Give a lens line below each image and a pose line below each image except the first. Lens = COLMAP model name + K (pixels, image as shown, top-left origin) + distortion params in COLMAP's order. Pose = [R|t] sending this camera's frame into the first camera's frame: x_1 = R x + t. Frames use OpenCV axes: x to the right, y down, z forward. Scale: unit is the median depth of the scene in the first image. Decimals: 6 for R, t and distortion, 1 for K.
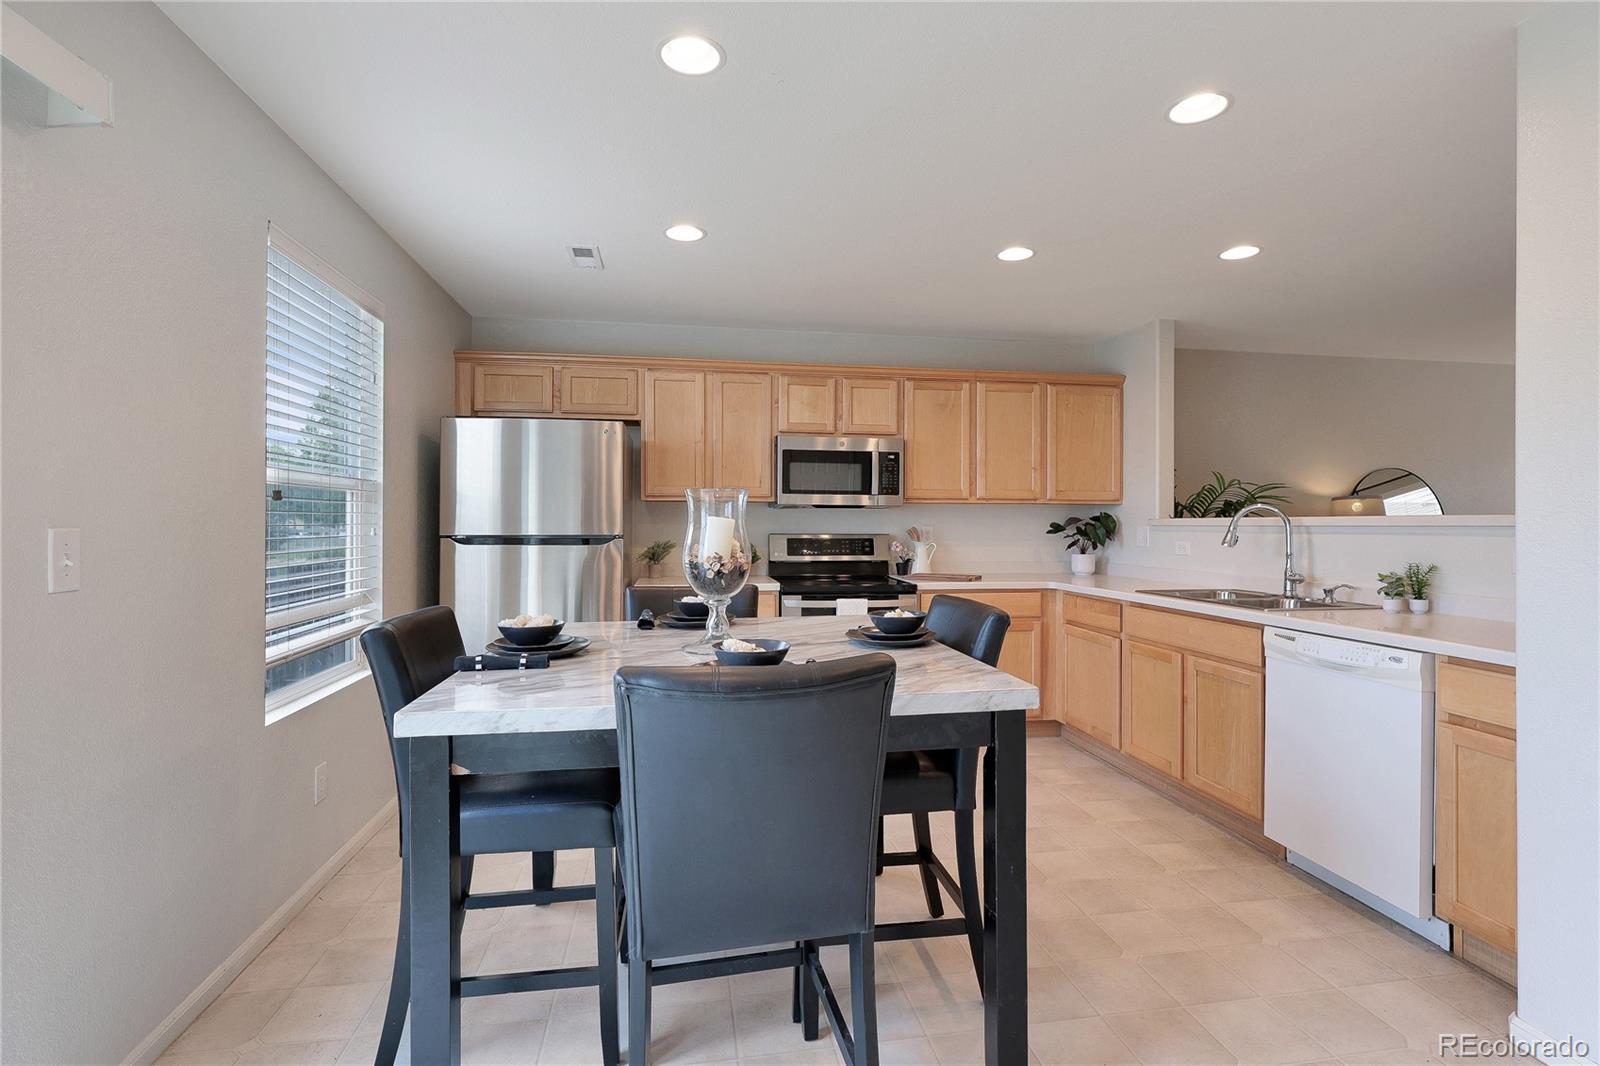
lens RADIAL K [[745.1, 0, 794.4], [0, 745.1, 531.4], [0, 0, 1]] dist [0.001656, 0.000545]
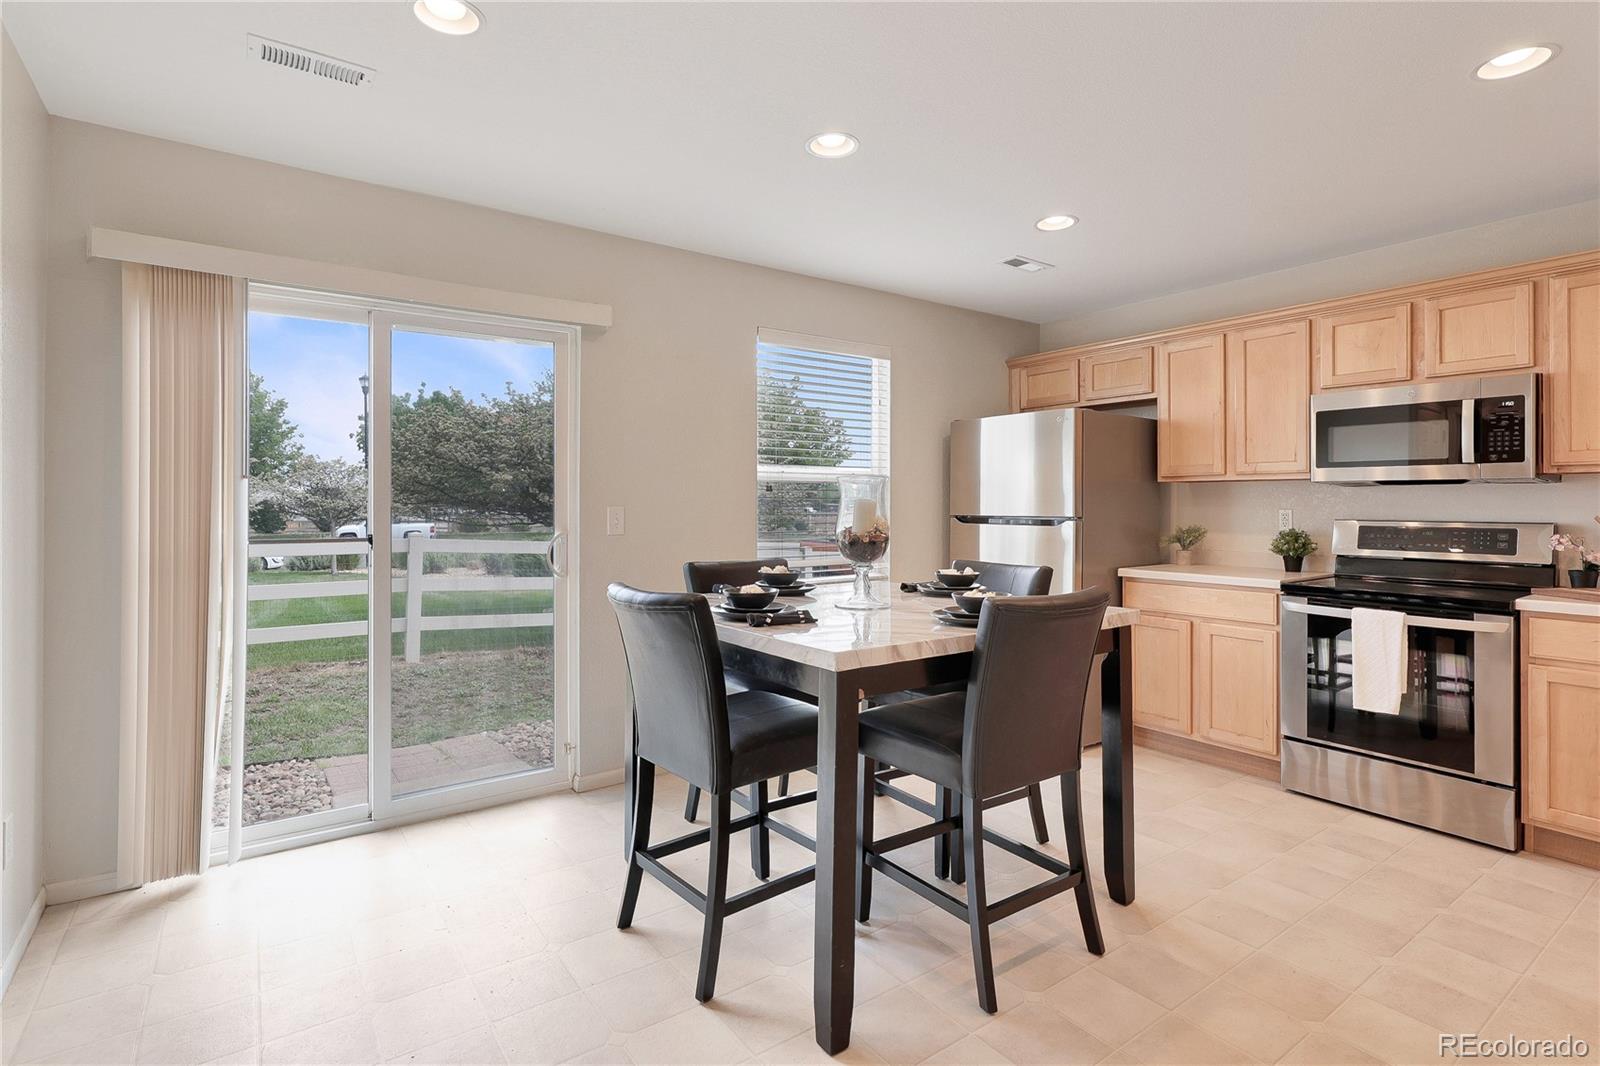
lens RADIAL K [[772.5, 0, 798.2], [0, 772.5, 515.9], [0, 0, 1]] dist [0.000607, 0.000069]
pose [[0.448962, 0.010849, -0.893485, 0.458751], [-0.011179, 0.999916, 0.006525, 0.000407], [0.893481, 0.007059, 0.449046, 0.145934]]
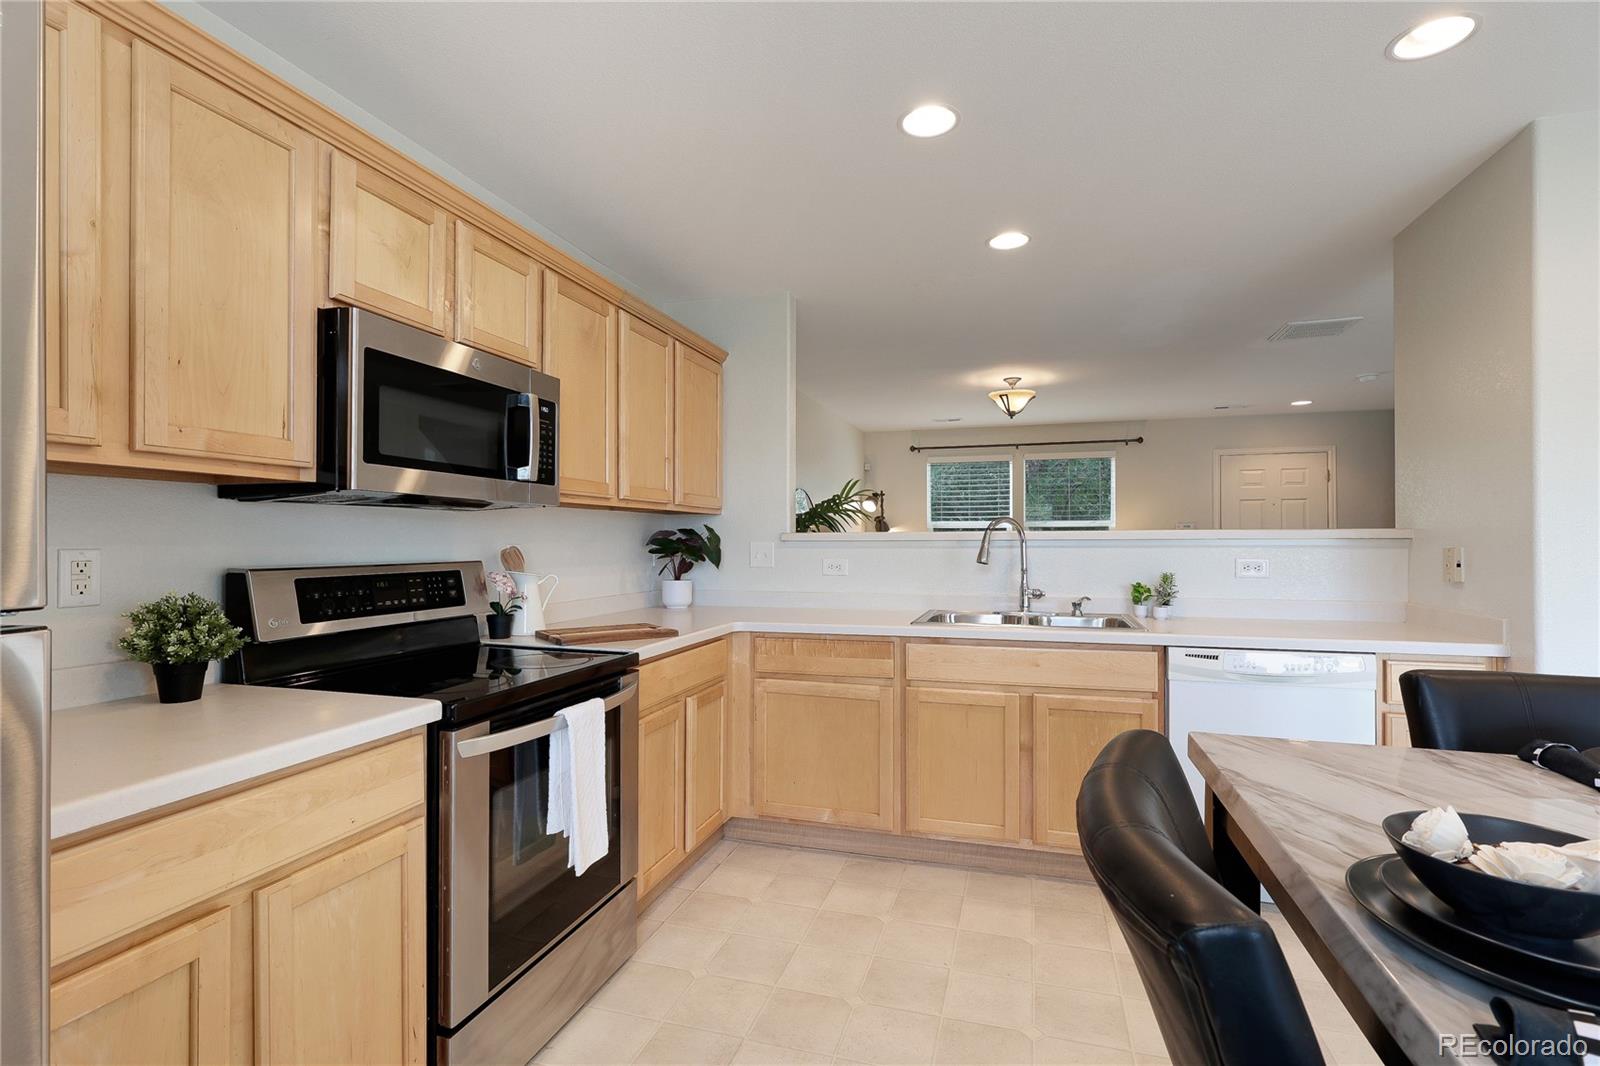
lens RADIAL K [[745.1, 0, 794.4], [0, 745.1, 531.4], [0, 0, 1]] dist [0.001656, 0.000545]
pose [[0.438935, 0.005530, 0.898502, -0.257392], [0.013404, 0.999829, -0.012701, -0.007694], [-0.898419, 0.017618, 0.438786, 0.628789]]
